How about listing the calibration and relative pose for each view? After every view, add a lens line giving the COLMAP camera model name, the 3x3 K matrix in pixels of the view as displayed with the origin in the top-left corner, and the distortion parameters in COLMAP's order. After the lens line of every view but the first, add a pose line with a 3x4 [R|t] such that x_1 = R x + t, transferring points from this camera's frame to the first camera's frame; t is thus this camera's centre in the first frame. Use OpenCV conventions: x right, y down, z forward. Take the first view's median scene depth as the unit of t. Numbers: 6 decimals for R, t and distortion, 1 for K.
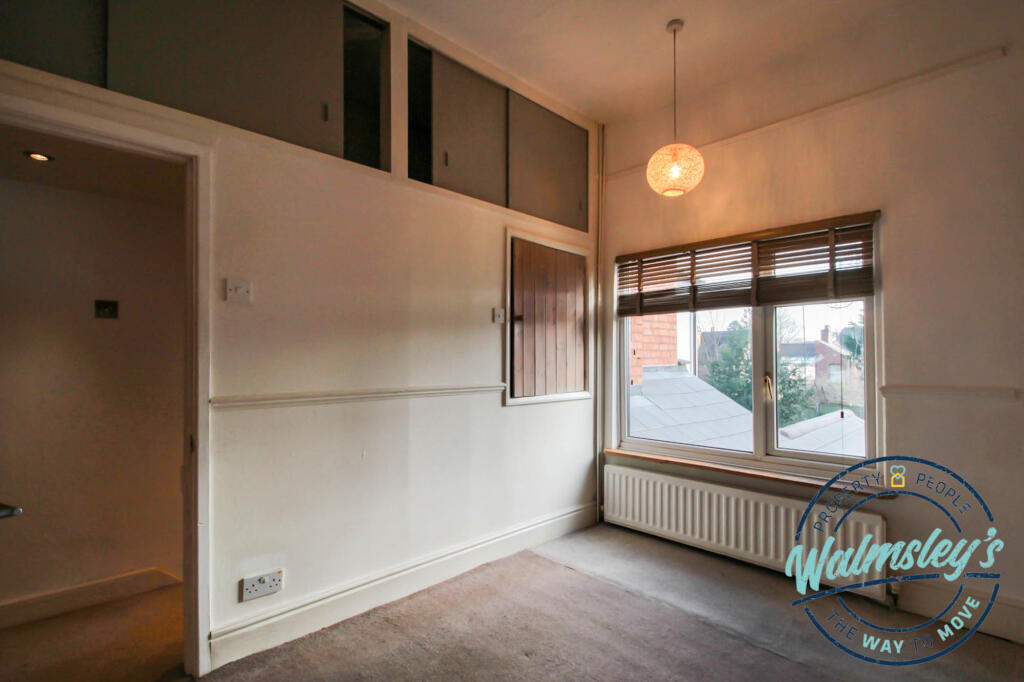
lens RADIAL K [[484.9, 0, 516.9], [0, 484.9, 350.7], [0, 0, 1]] dist [-0.001615, -0.000366]
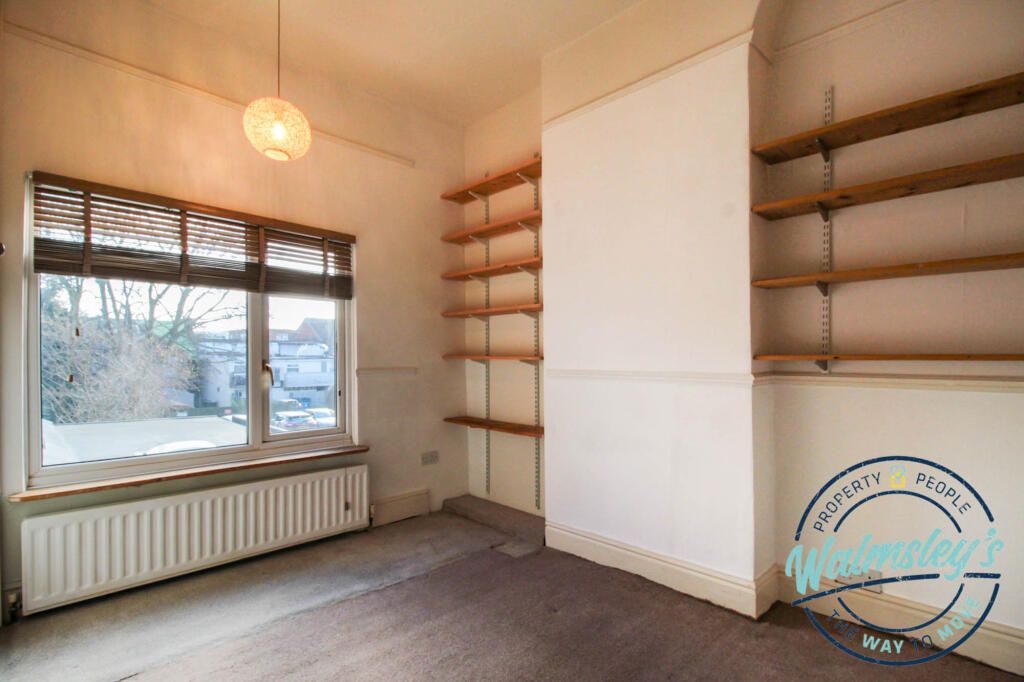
lens RADIAL K [[484.9, 0, 516.9], [0, 484.9, 350.7], [0, 0, 1]] dist [-0.001615, -0.000366]
pose [[-0.028330, 0.008212, 0.999565, -0.488776], [-0.034373, 0.999367, -0.009185, 0.016019], [-0.999007, -0.034618, -0.028030, 0.495148]]
